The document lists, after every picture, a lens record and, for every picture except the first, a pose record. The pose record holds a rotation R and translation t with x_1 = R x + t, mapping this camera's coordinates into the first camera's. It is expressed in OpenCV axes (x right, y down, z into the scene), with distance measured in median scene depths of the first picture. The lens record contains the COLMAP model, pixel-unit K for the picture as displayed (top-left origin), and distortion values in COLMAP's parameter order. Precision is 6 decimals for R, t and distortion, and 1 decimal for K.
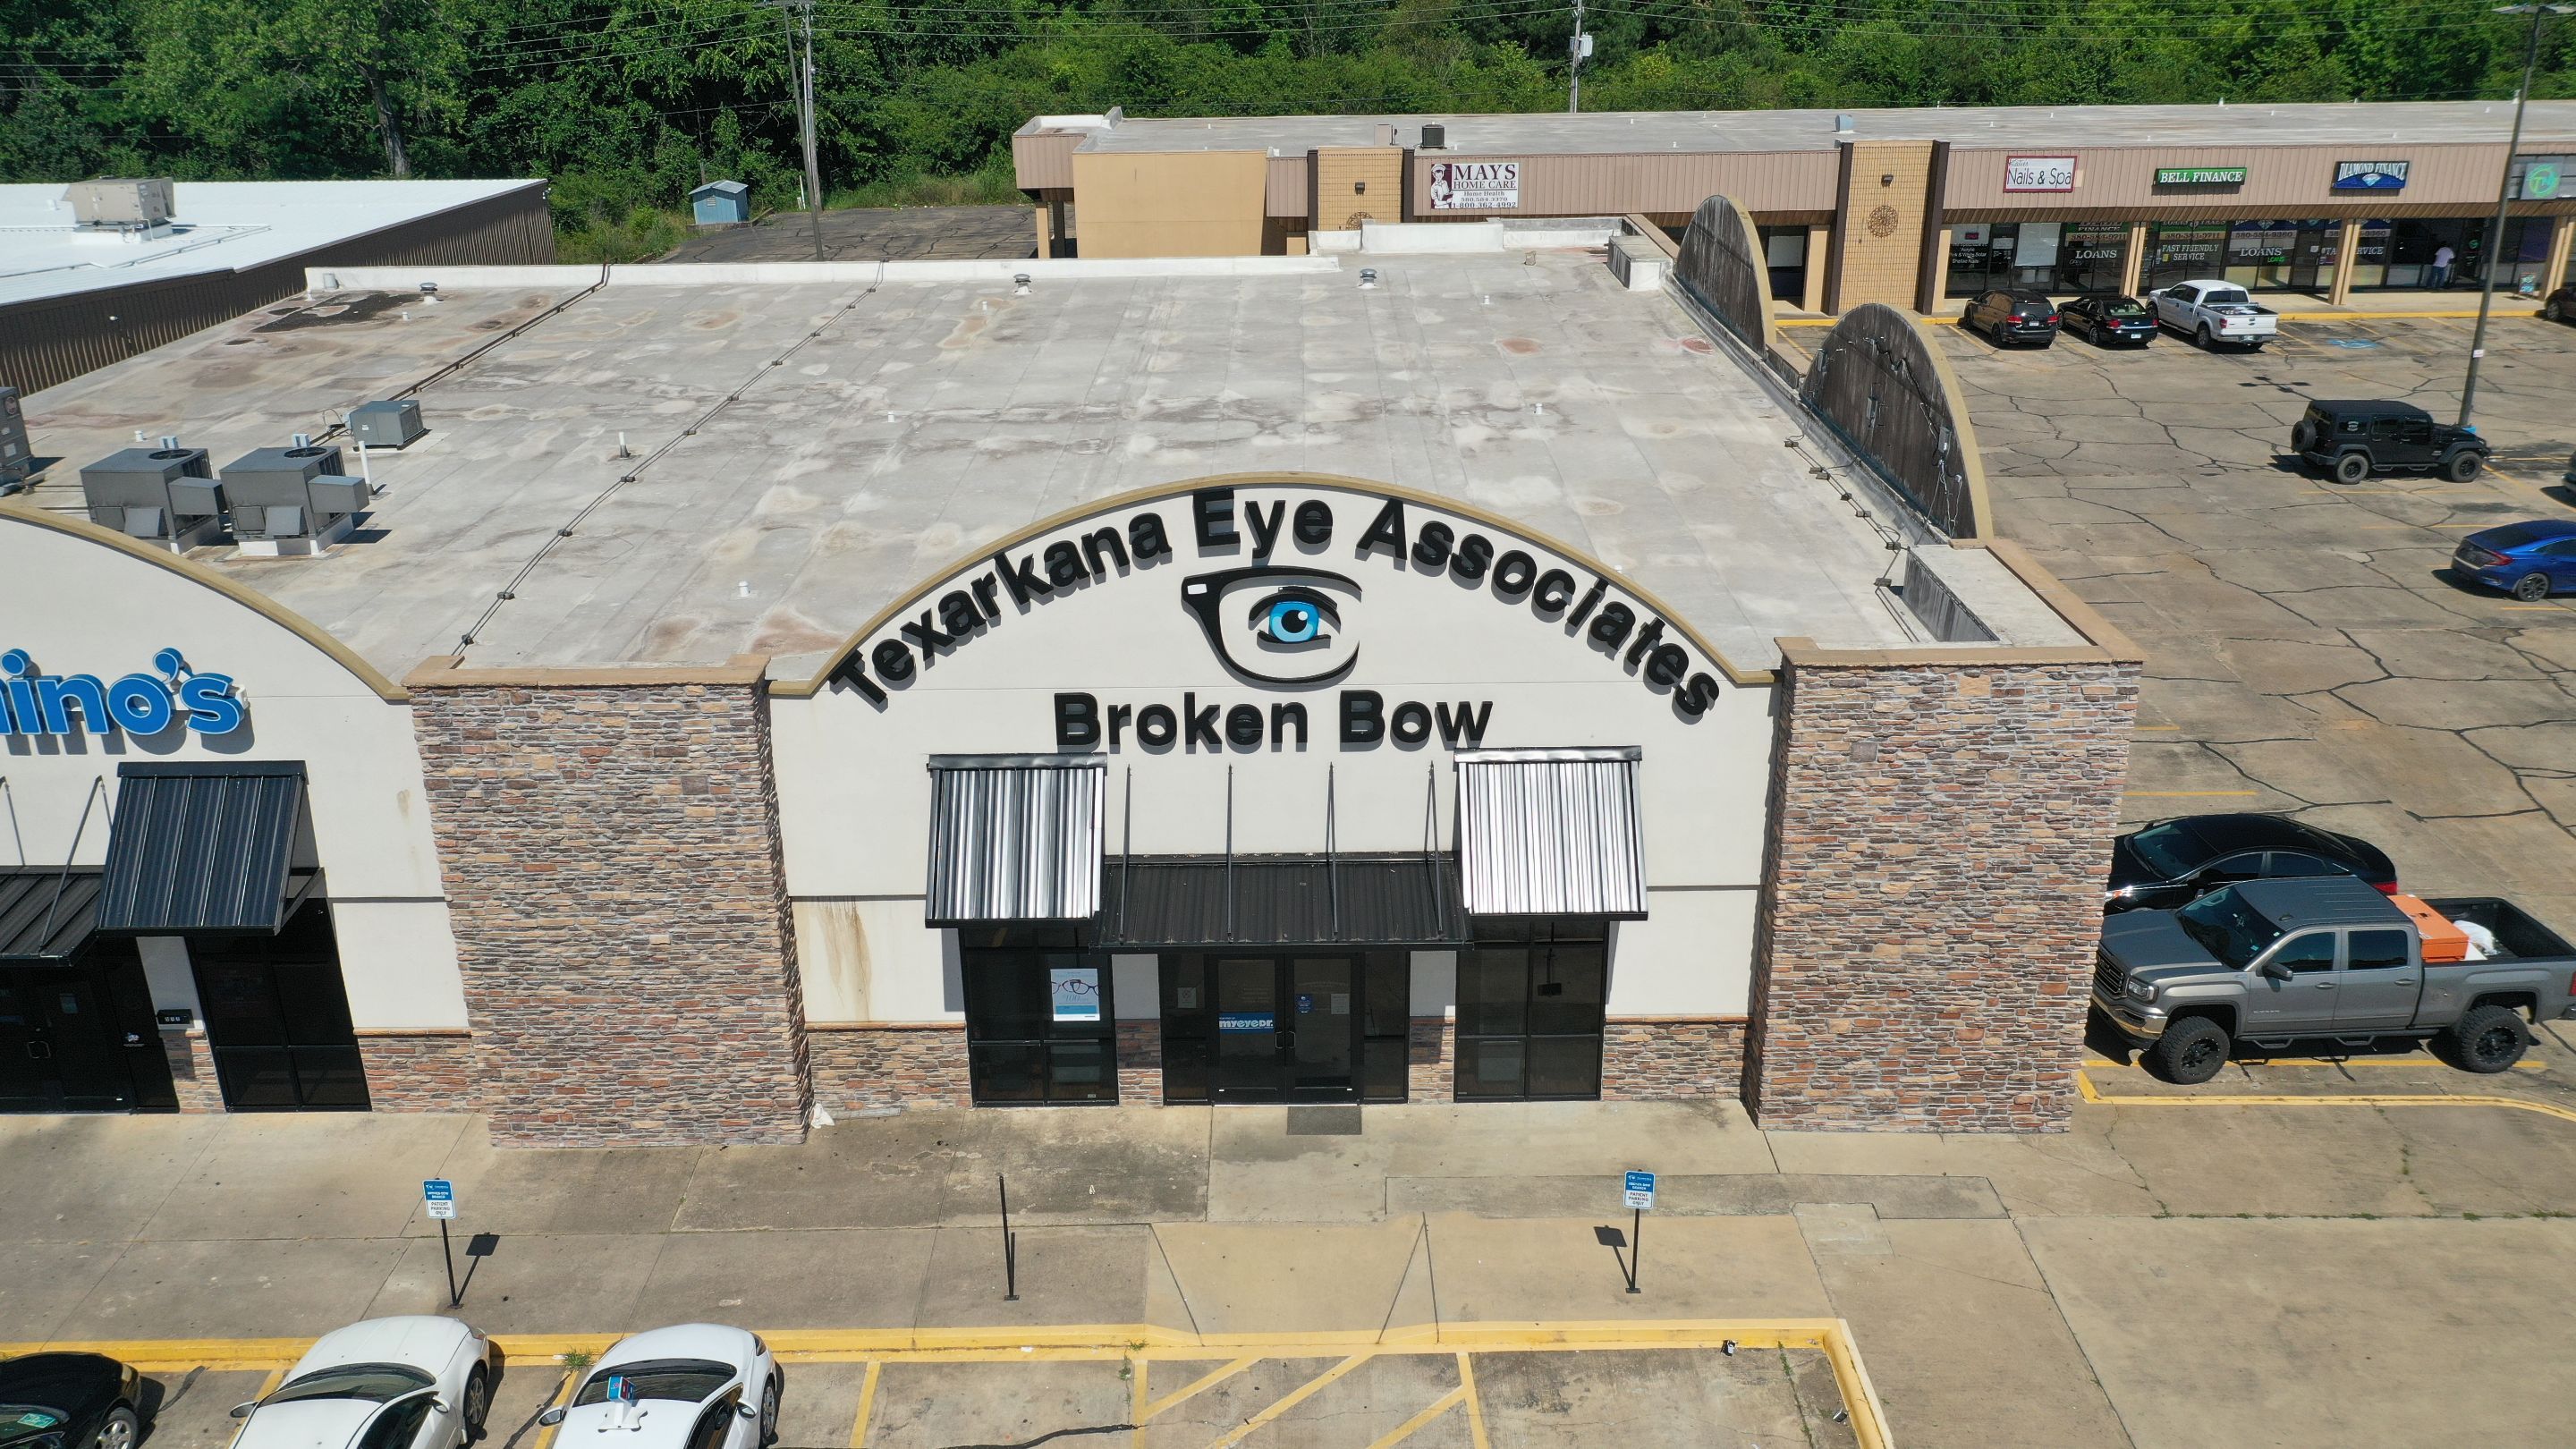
lens RADIAL K [[2031.1, 0, 1282.8], [0, 2031.1, 717.7], [0, 0, 1]] dist [0.003963, -0.000912]
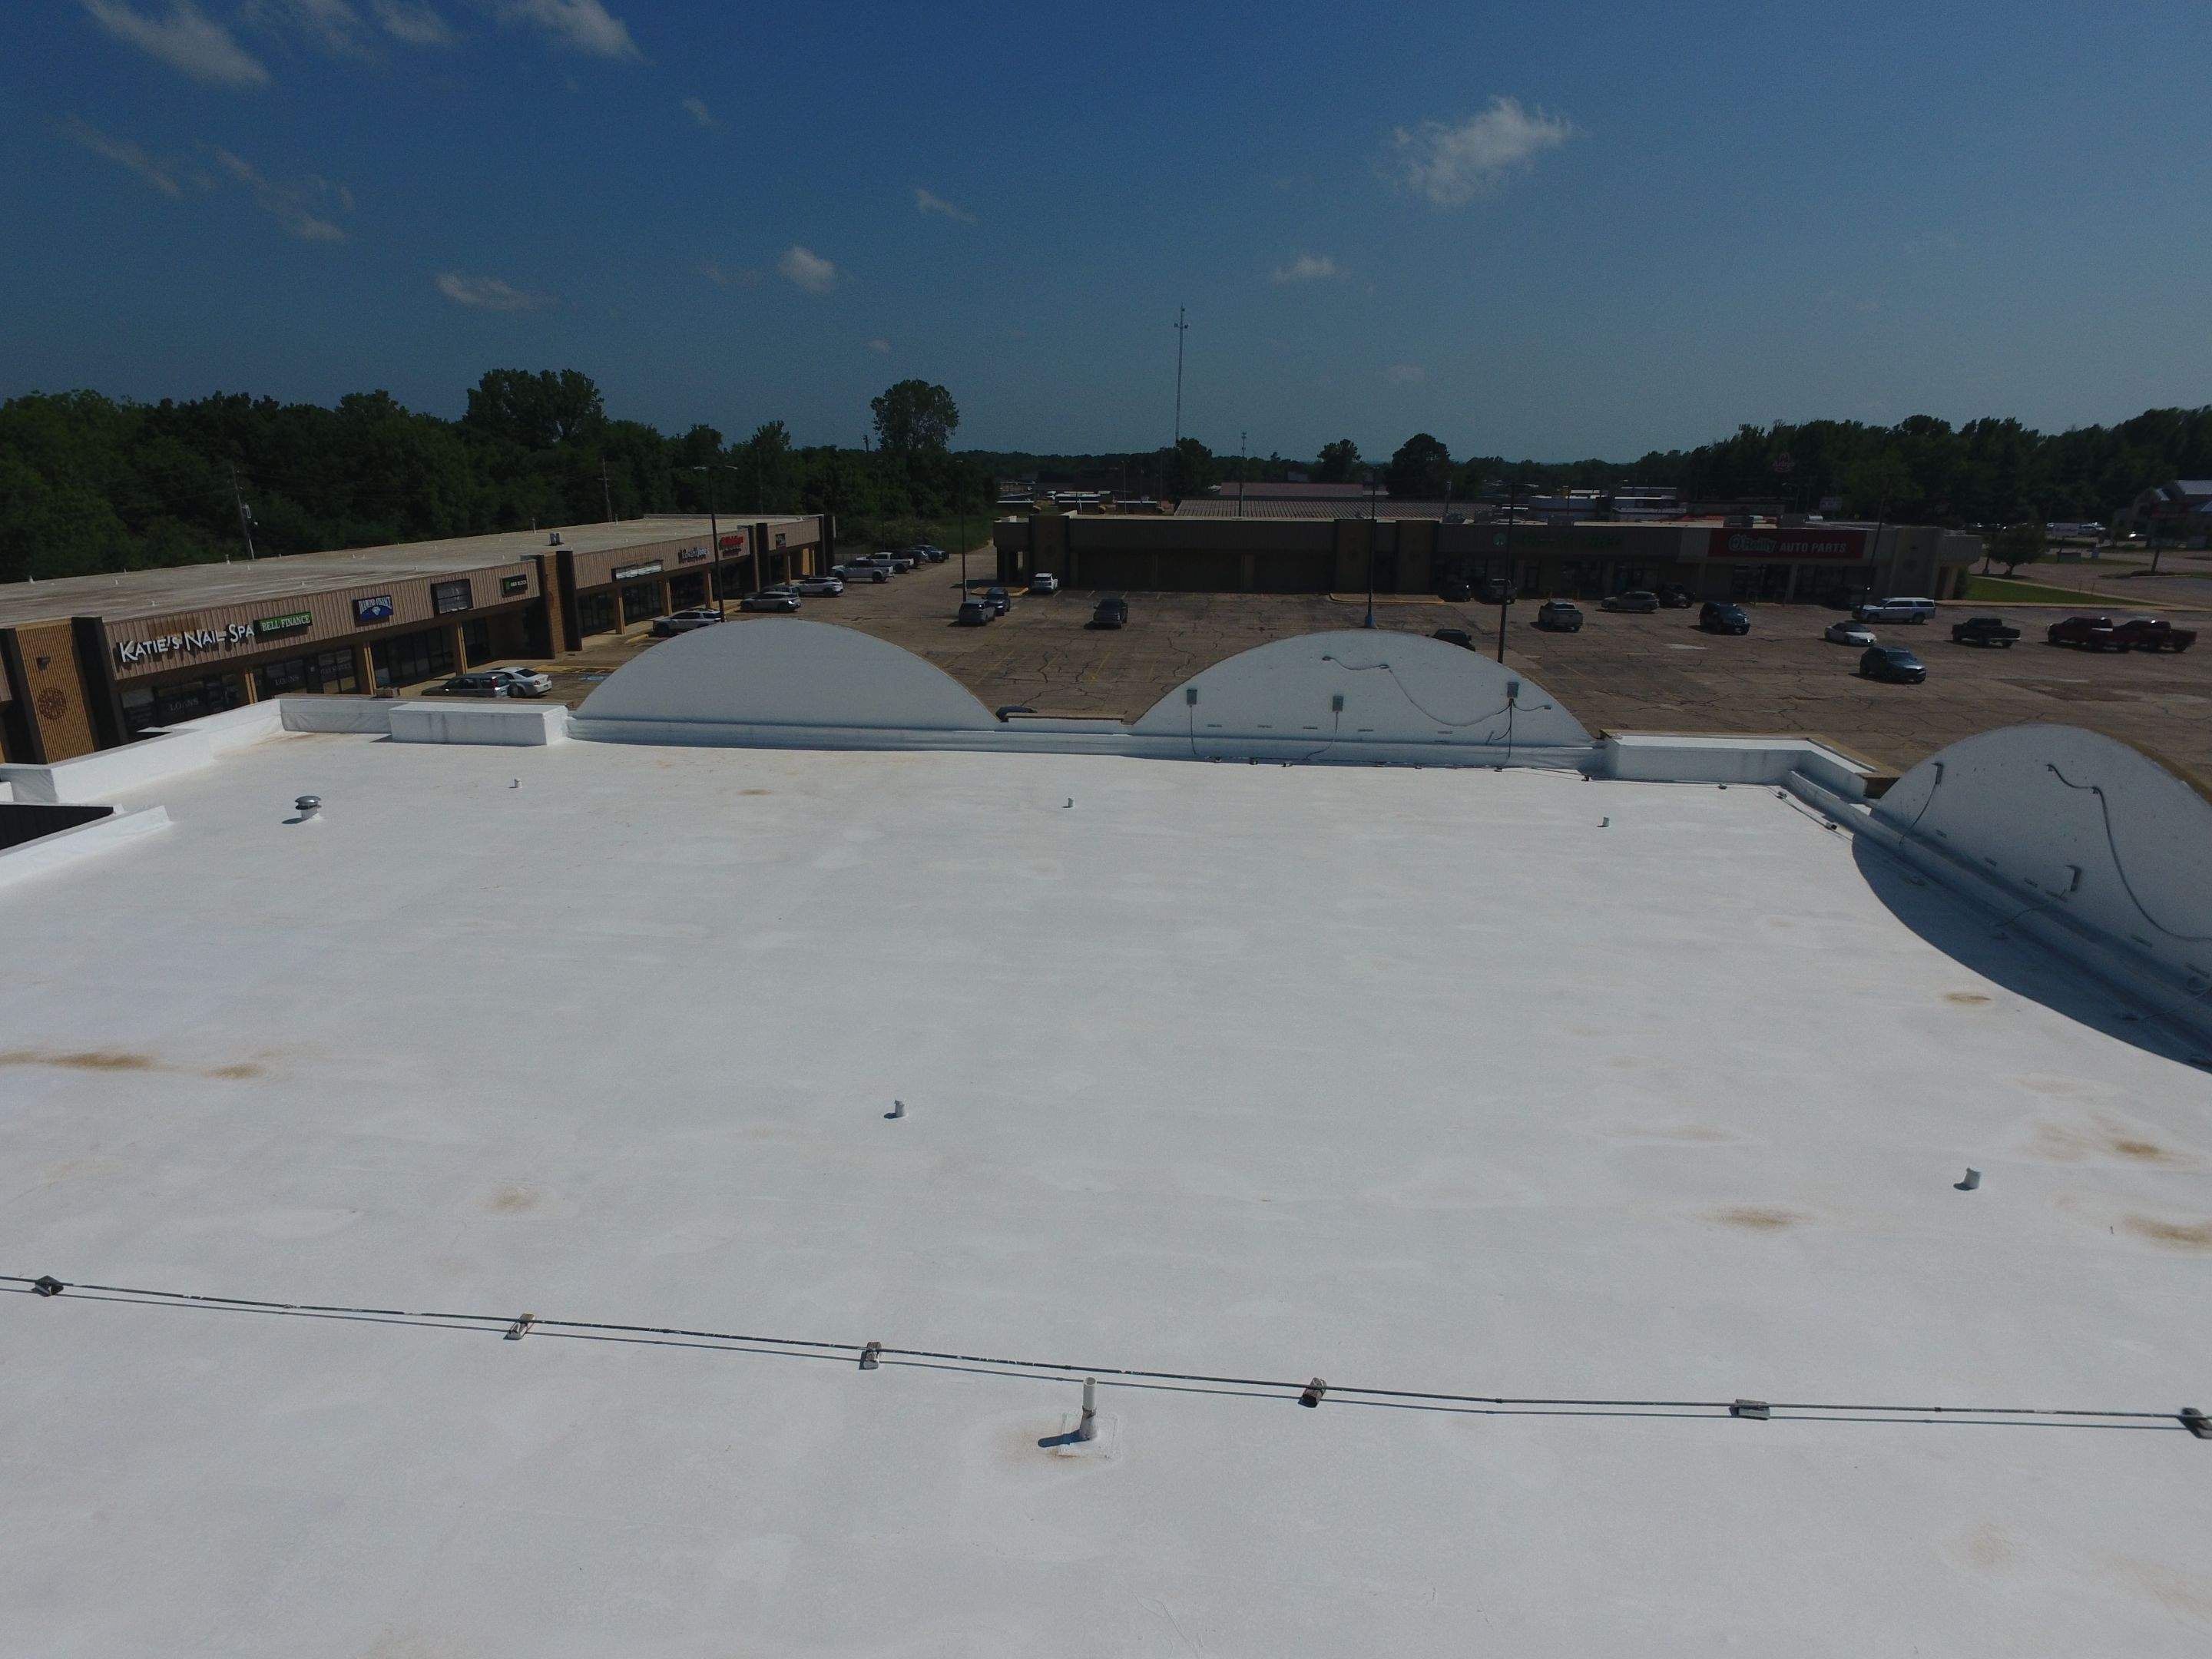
lens RADIAL K [[1283.6, 0, 1094.2], [0, 1283.6, 848.1], [0, 0, 1]] dist [-0.012137, 0.014899]
pose [[0.100346, -0.277463, 0.955482, -0.777976], [0.360823, 0.905102, 0.224938, -0.422354], [-0.927220, 0.322188, 0.190938, 1.340268]]
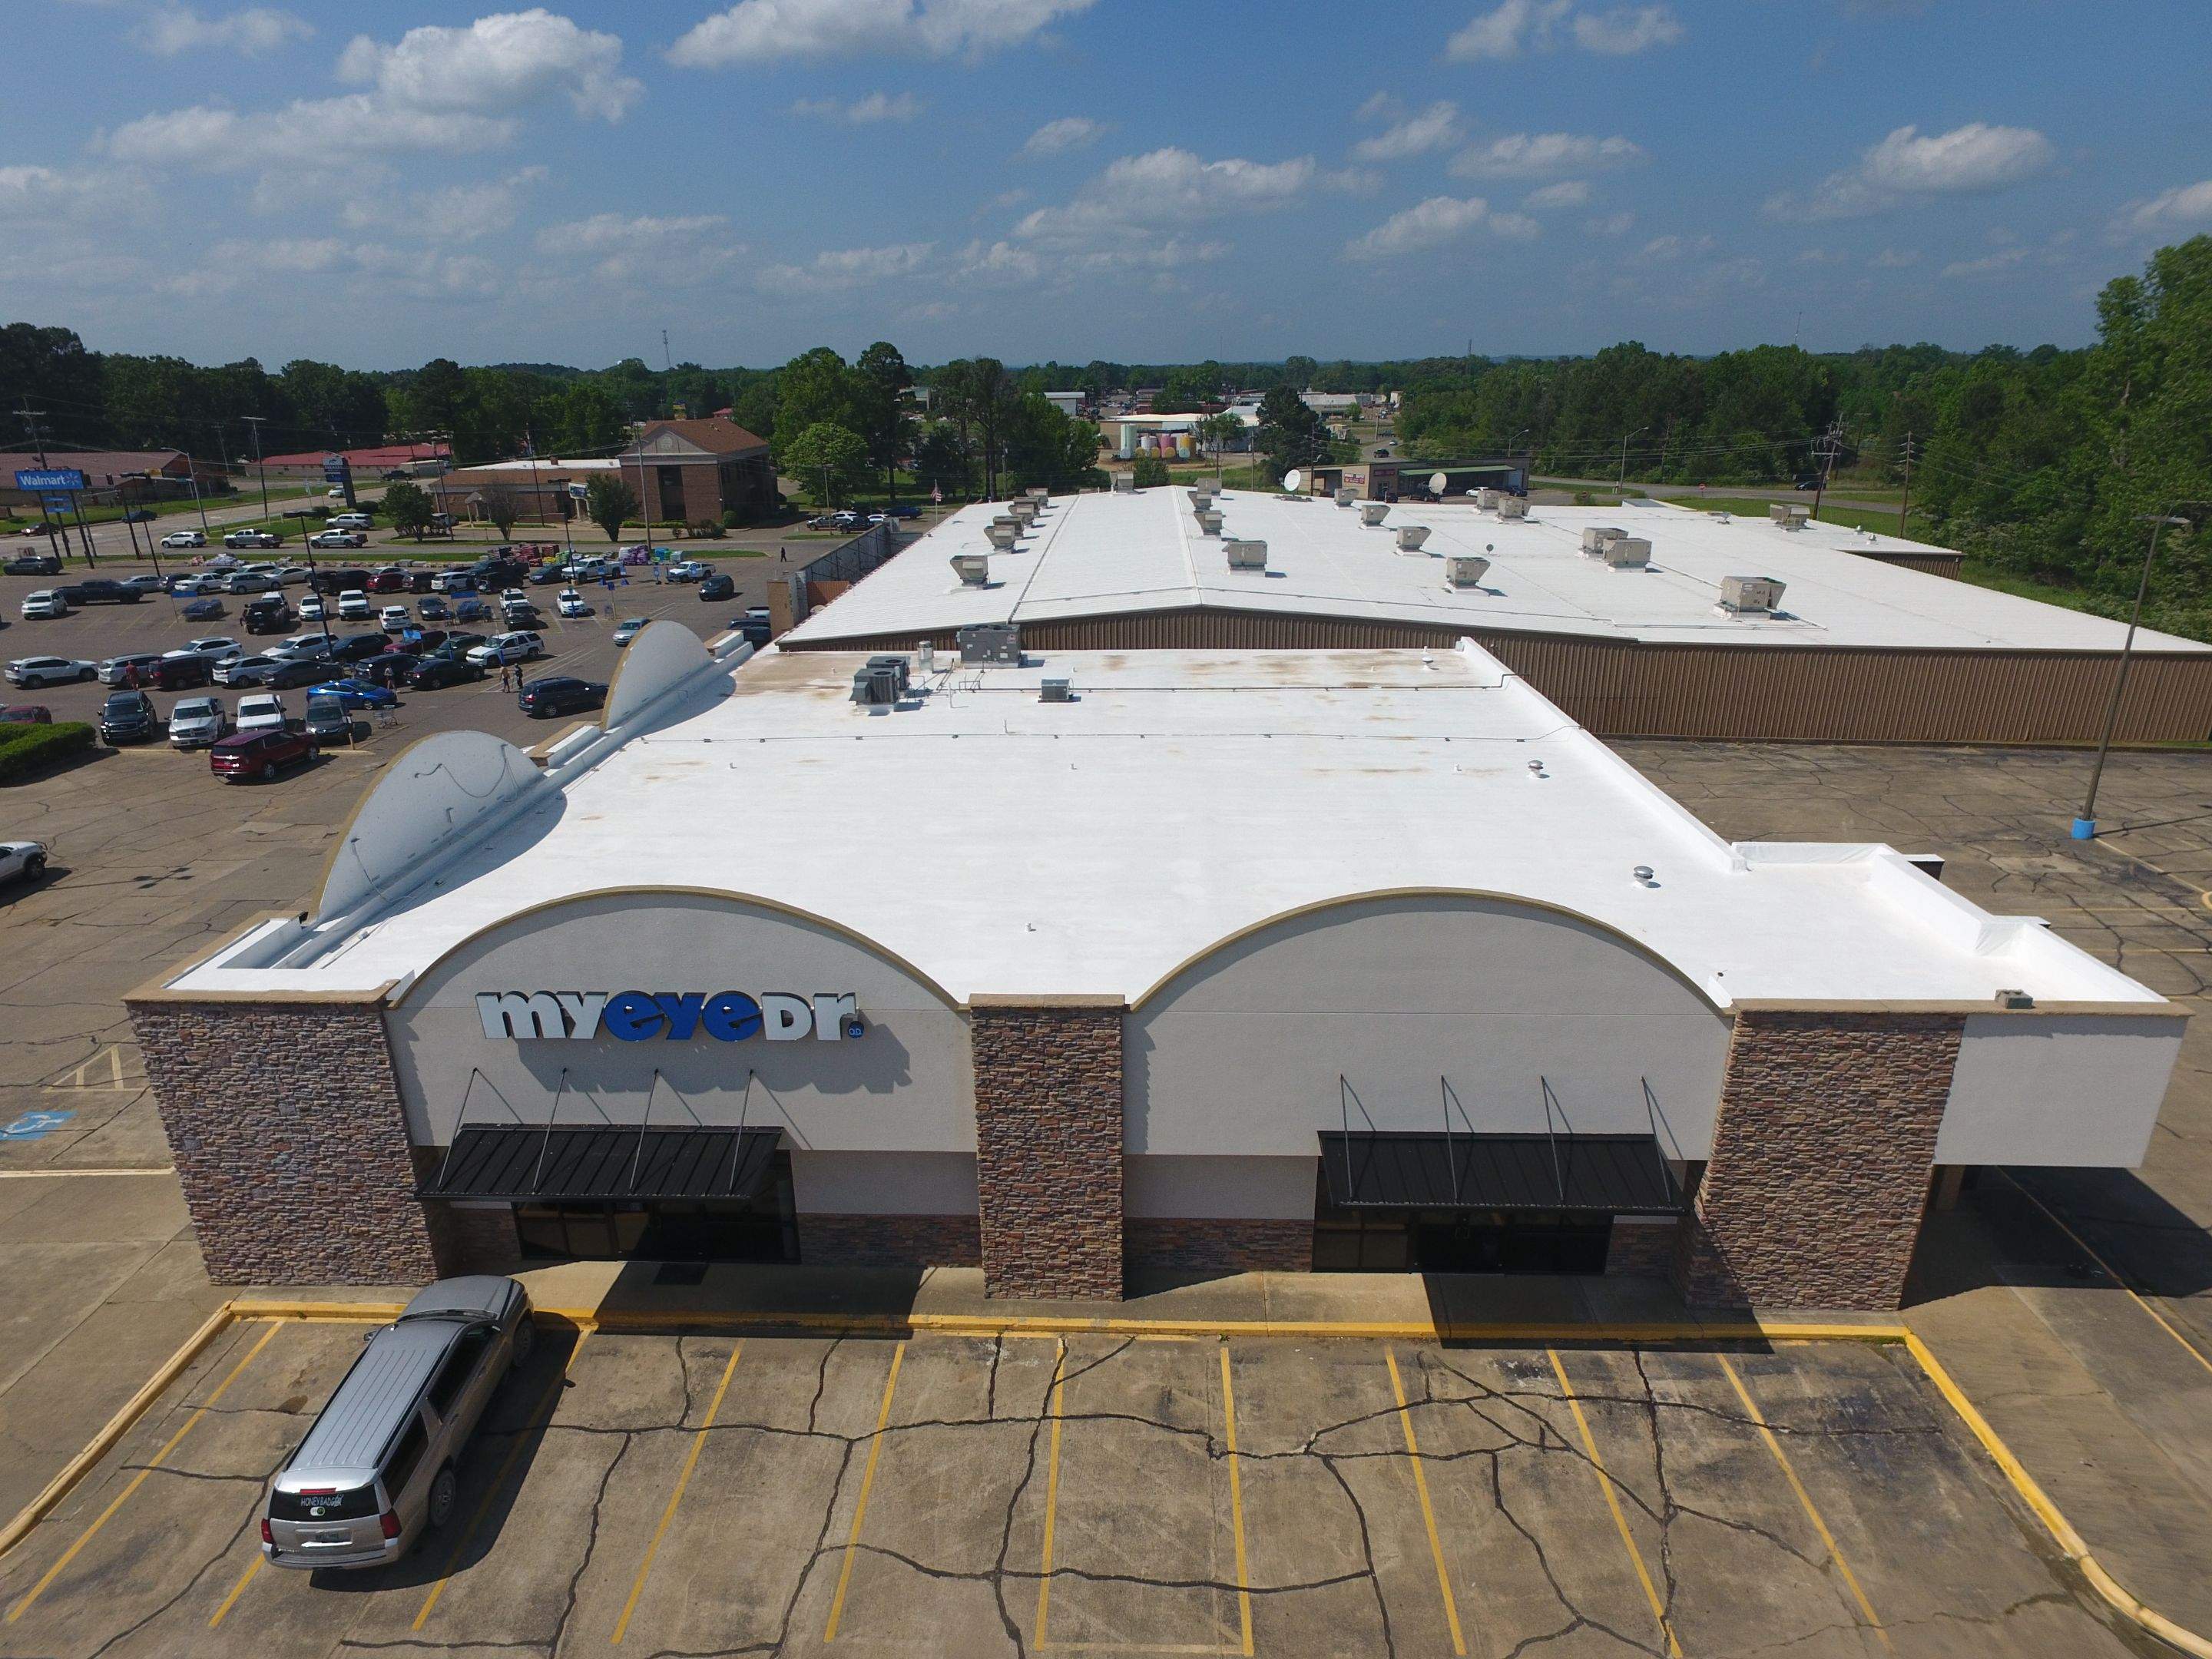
lens RADIAL K [[1280.4, 0, 1092.7], [0, 1280.4, 855.3], [0, 0, 1]] dist [-0.007030, 0.007908]
pose [[-0.031858, 0.363057, -0.931222, 1.196843], [-0.359154, 0.865307, 0.349646, -0.693822], [0.932734, 0.345591, 0.102827, 1.455116]]
